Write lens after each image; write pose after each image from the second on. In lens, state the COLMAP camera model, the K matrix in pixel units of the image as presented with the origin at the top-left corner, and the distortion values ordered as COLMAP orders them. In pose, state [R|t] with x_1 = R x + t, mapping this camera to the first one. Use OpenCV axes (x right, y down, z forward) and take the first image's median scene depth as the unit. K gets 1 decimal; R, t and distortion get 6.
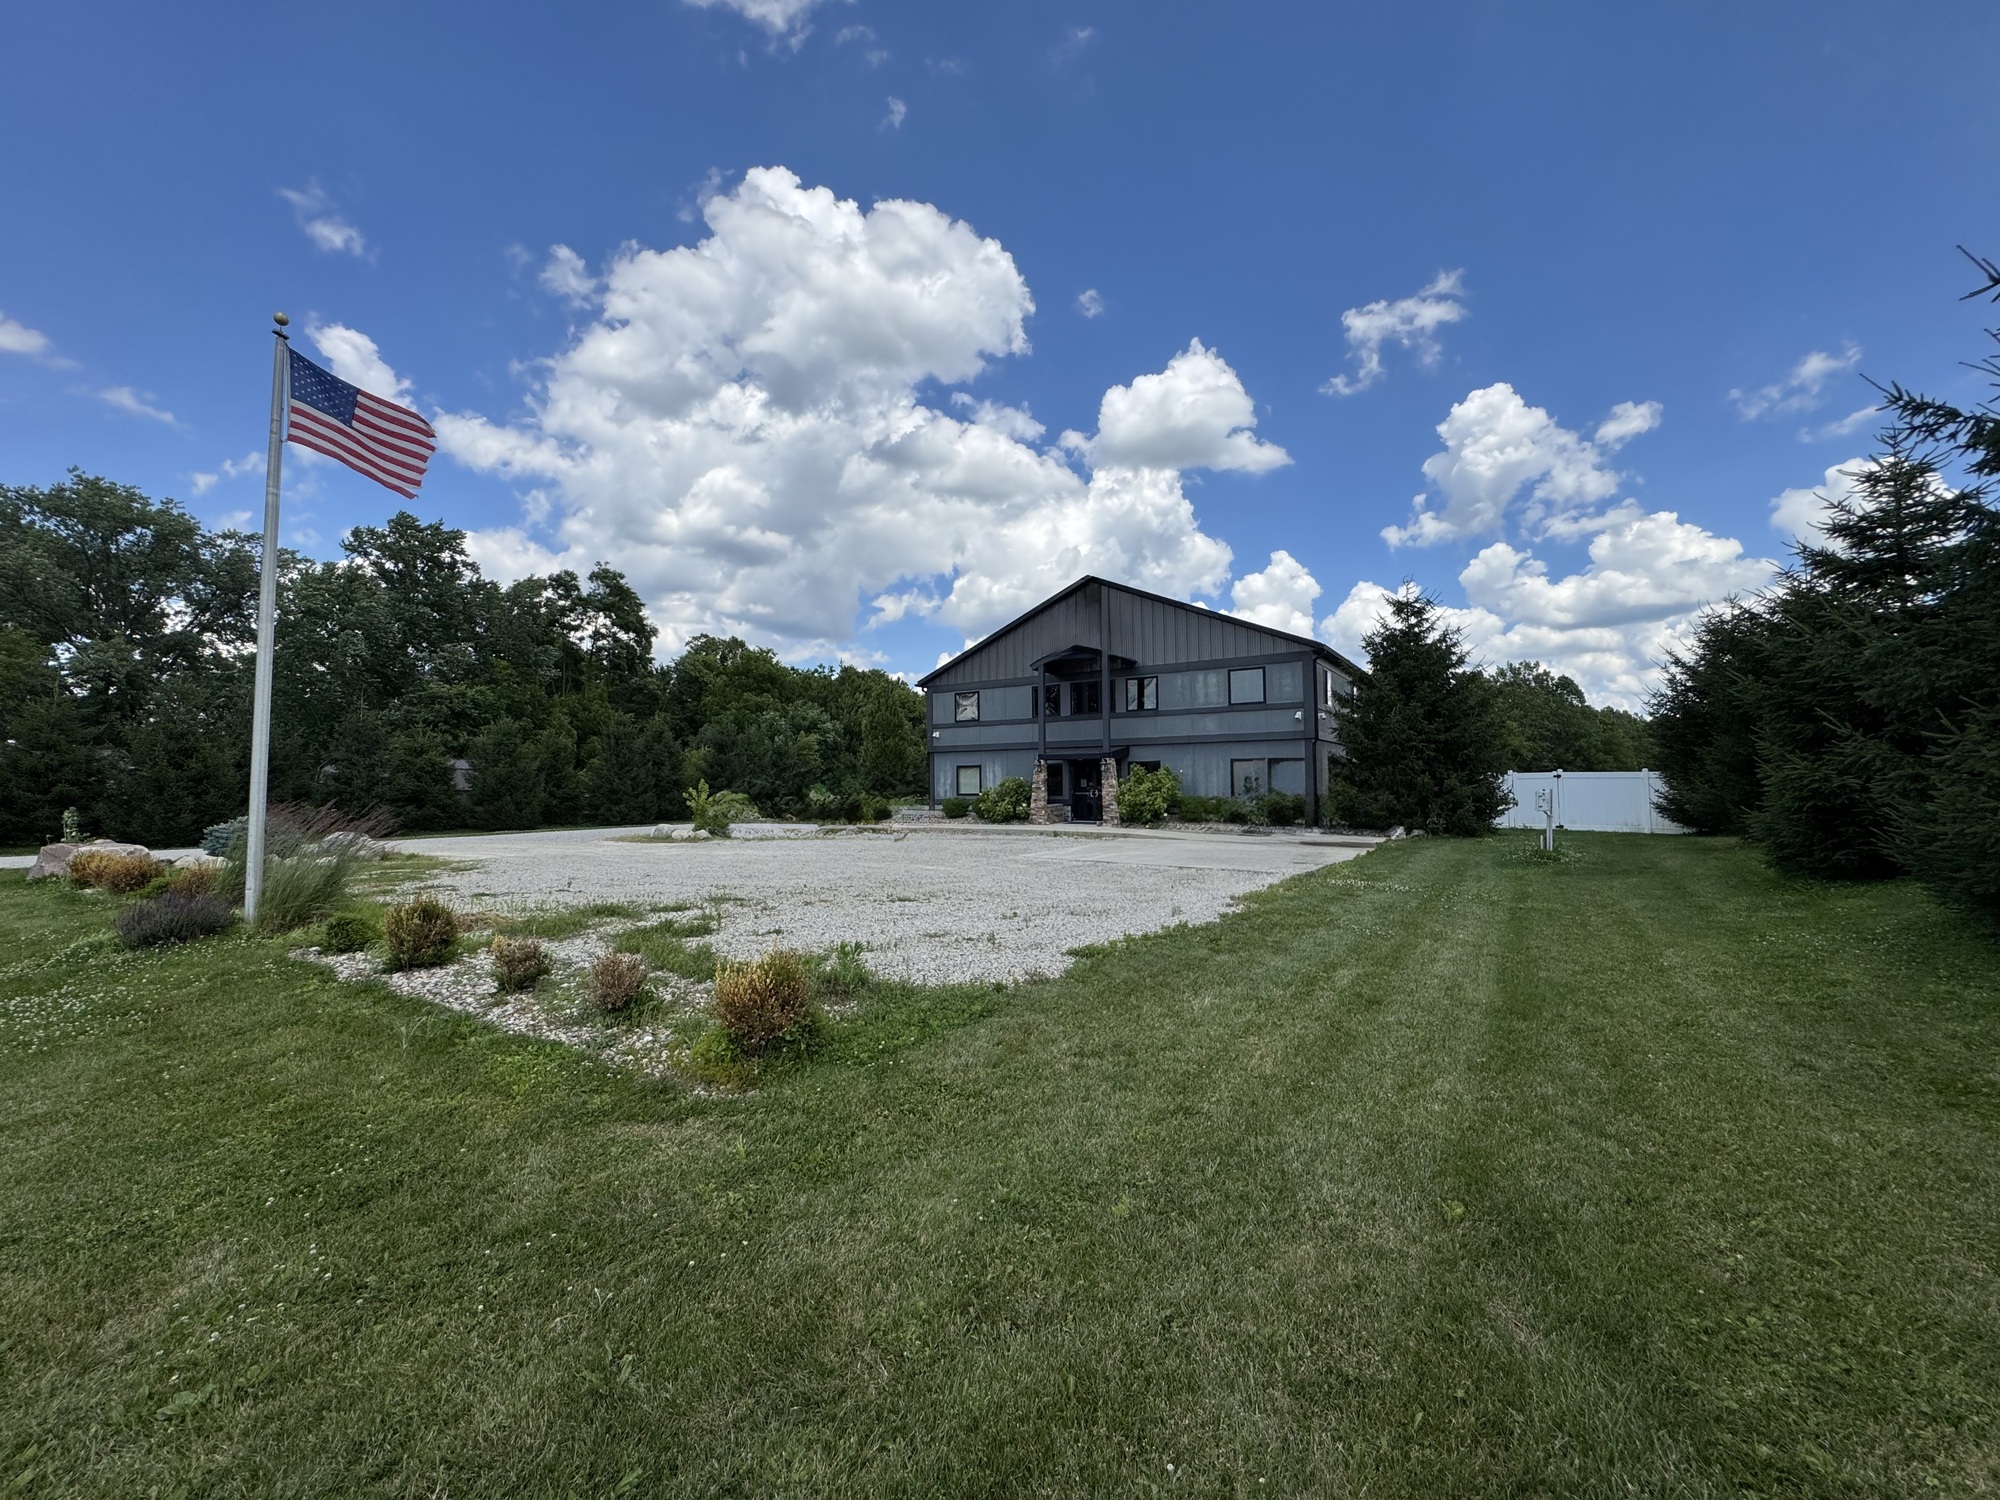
lens RADIAL K [[822.5, 0, 995.0], [0, 822.5, 800.4], [0, 0, 1]] dist [-0.003738, 0.001394]
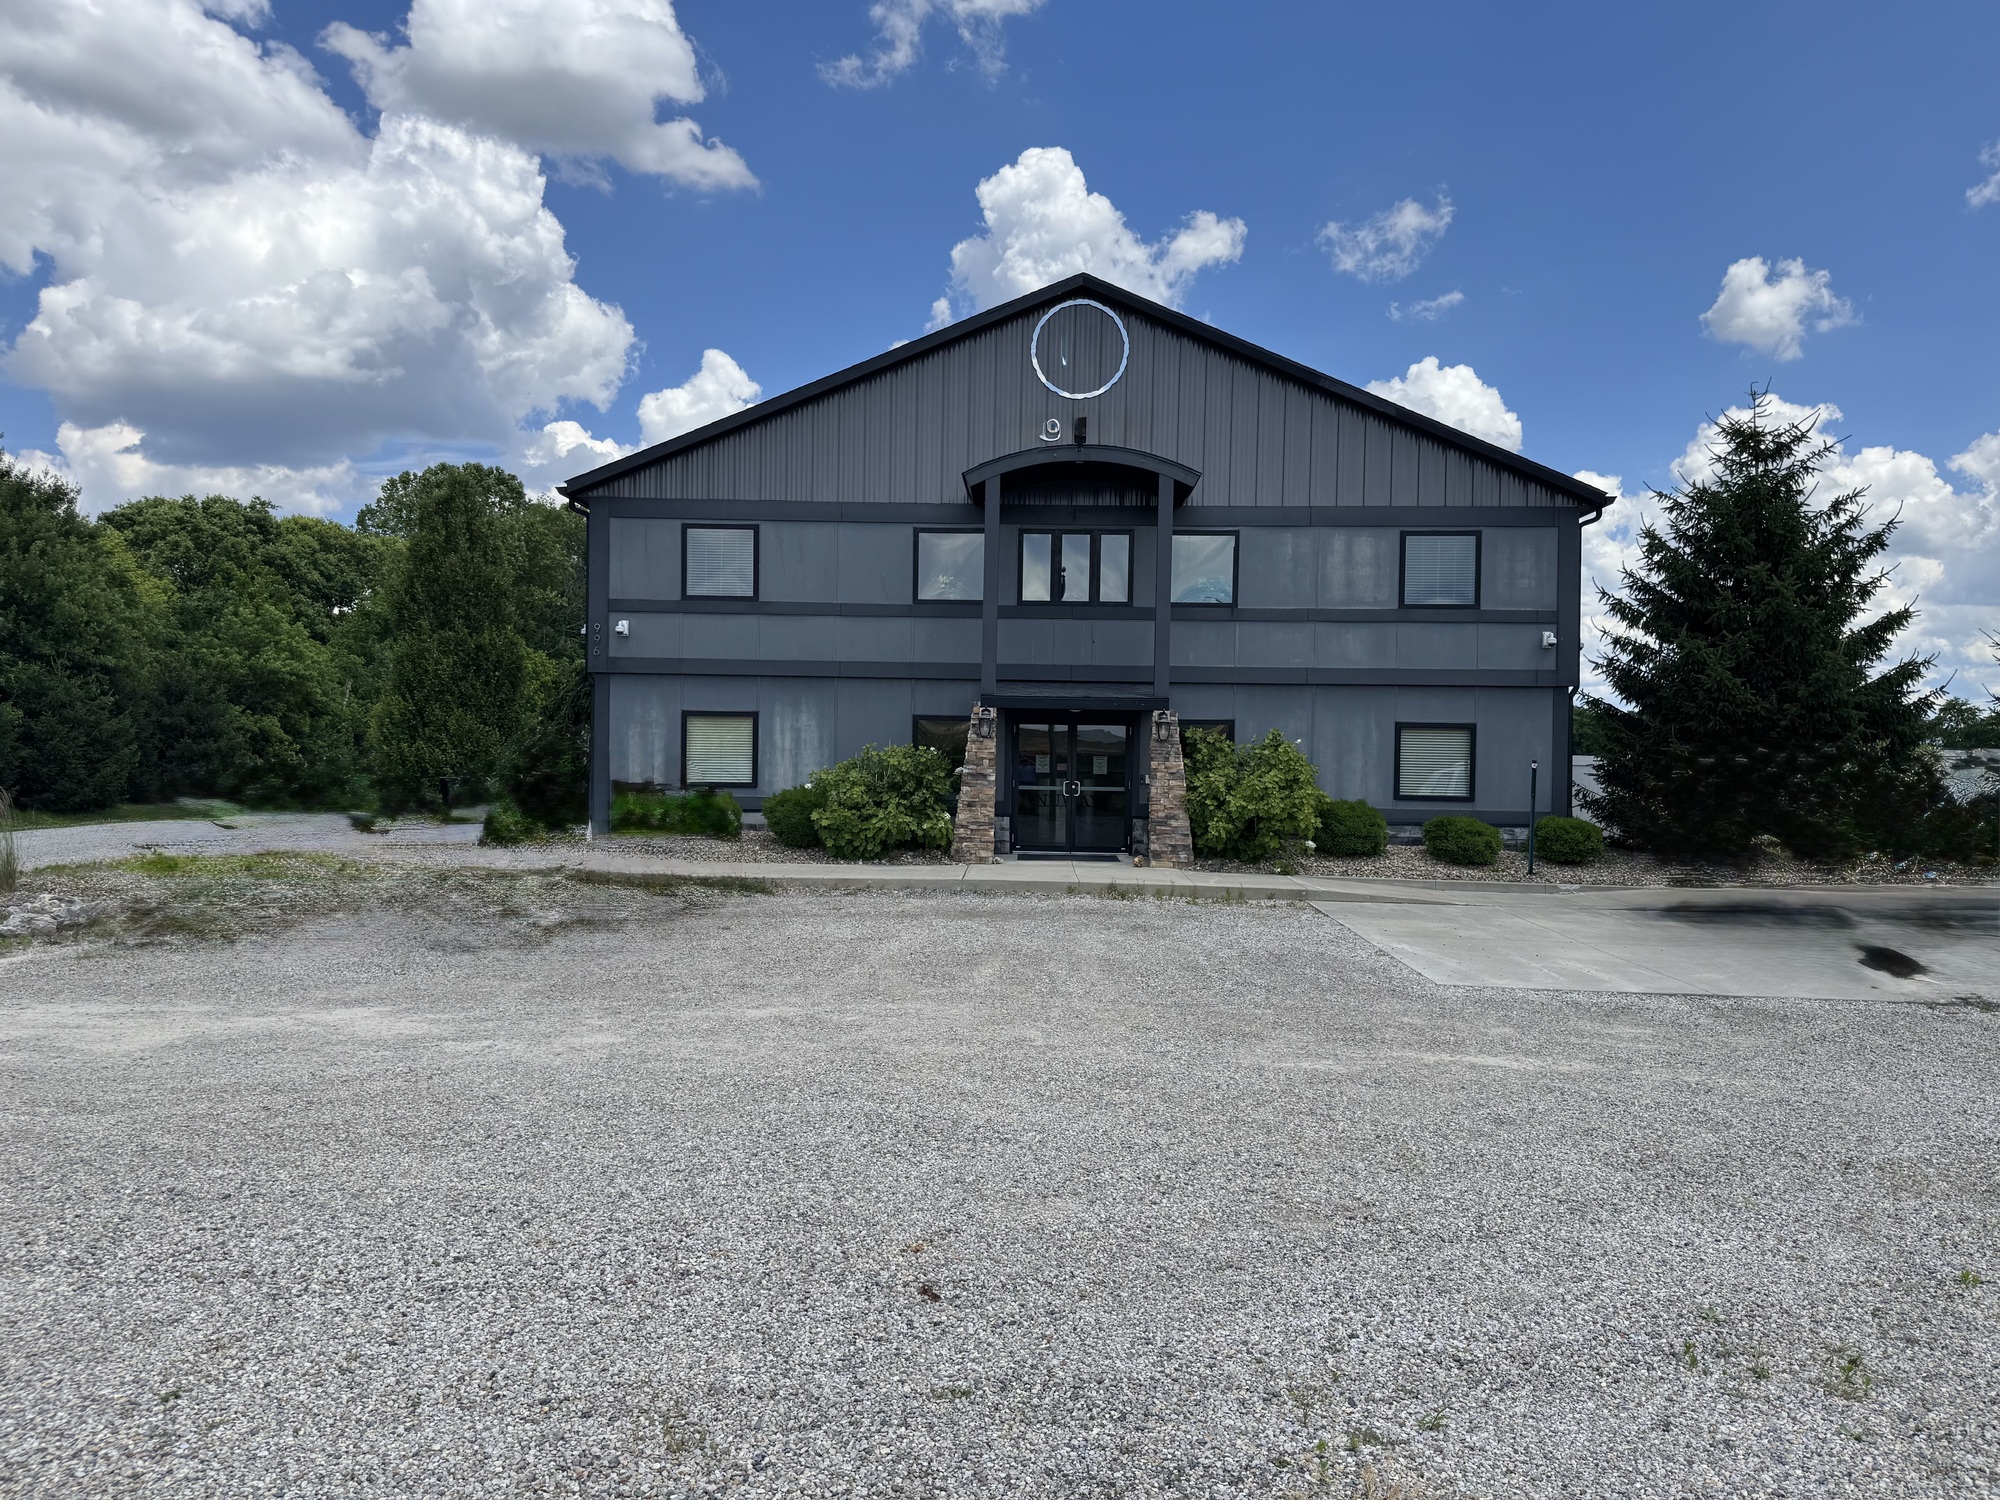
lens RADIAL K [[1440.9, 0, 992.1], [0, 1440.9, 765.7], [0, 0, 1]] dist [0.073378, -0.074175]
pose [[0.852208, 0.016877, 0.522930, -0.282101], [-0.014748, 0.999857, -0.008235, -0.012229], [-0.522994, -0.000694, 0.852336, 0.340969]]
